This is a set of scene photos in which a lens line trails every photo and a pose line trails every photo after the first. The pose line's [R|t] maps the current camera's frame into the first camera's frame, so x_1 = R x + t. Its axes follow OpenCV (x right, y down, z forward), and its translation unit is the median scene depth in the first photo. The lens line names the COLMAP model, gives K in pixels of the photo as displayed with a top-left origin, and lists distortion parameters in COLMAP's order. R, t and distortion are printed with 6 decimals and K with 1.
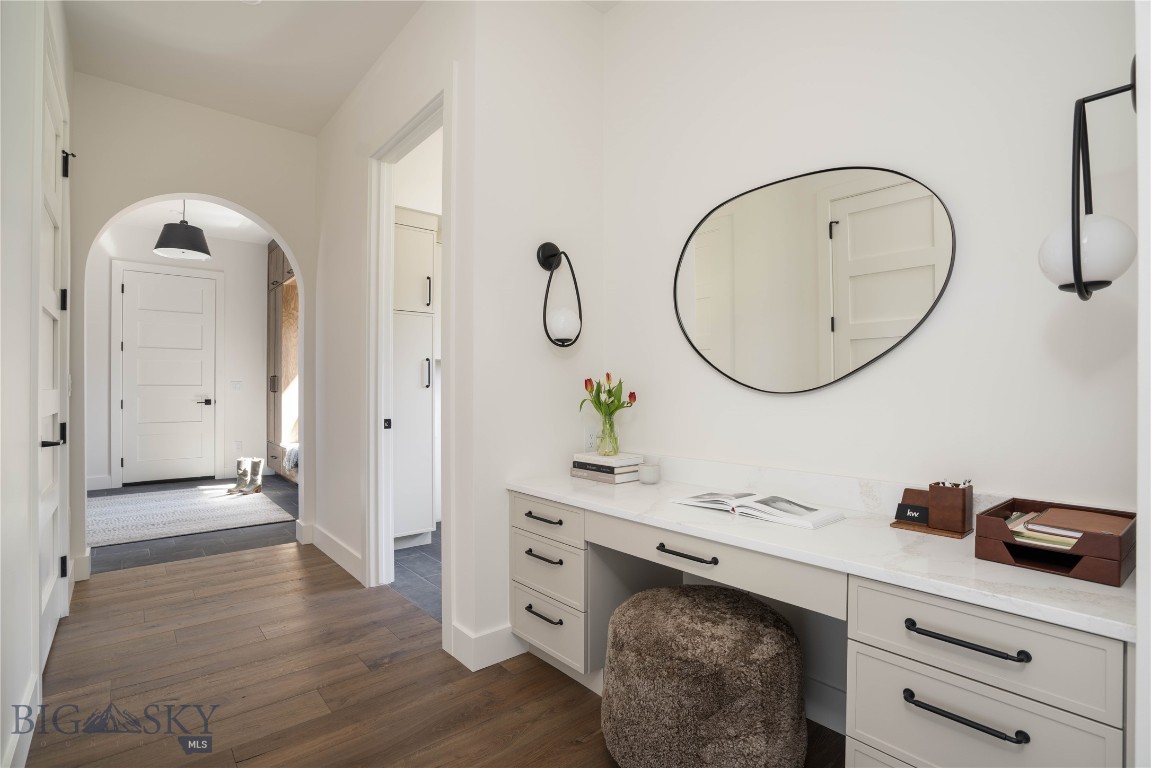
lens RADIAL K [[551.4, 0, 575.5], [0, 551.4, 384.0], [0, 0, 1]] dist [-0.048875, 0.001150]
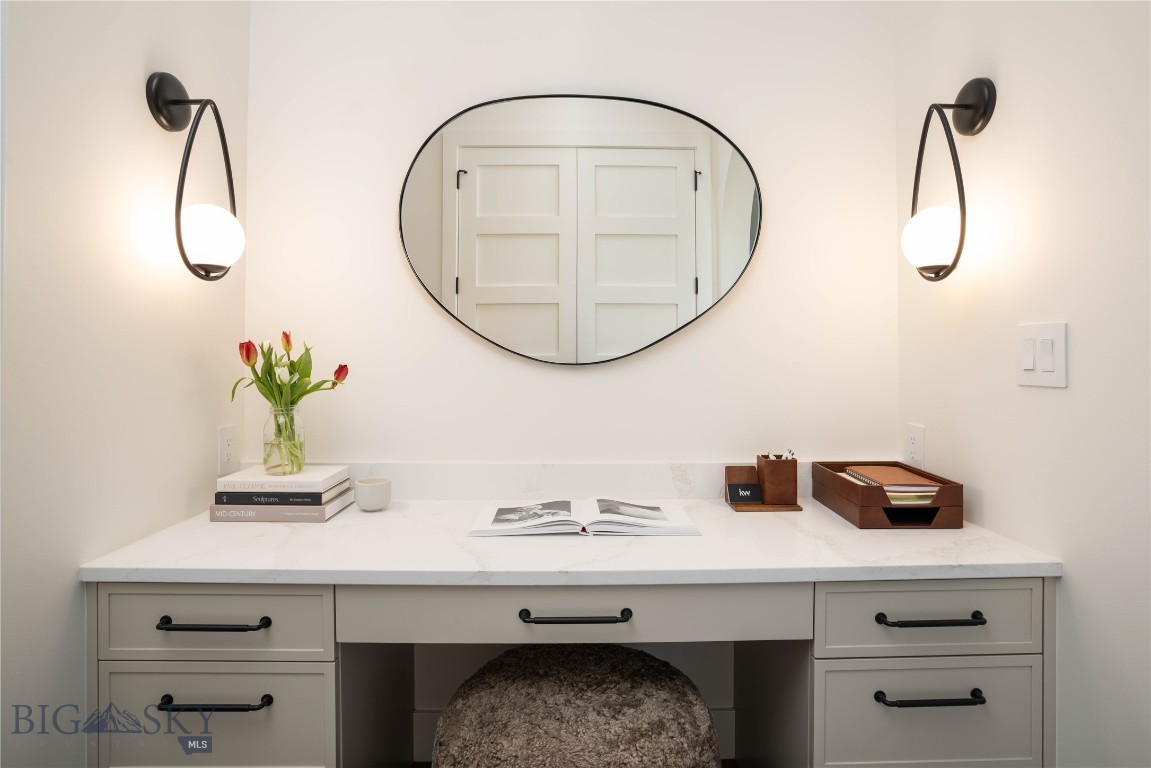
lens RADIAL K [[586.3, 0, 575.6], [0, 586.3, 352.4], [0, 0, 1]] dist [-0.040200, 0.000851]
pose [[0.636193, 0.004449, 0.771517, -0.233250], [-0.005339, 0.999985, -0.001363, 0.000149], [-0.771512, -0.003252, 0.636207, 0.400842]]
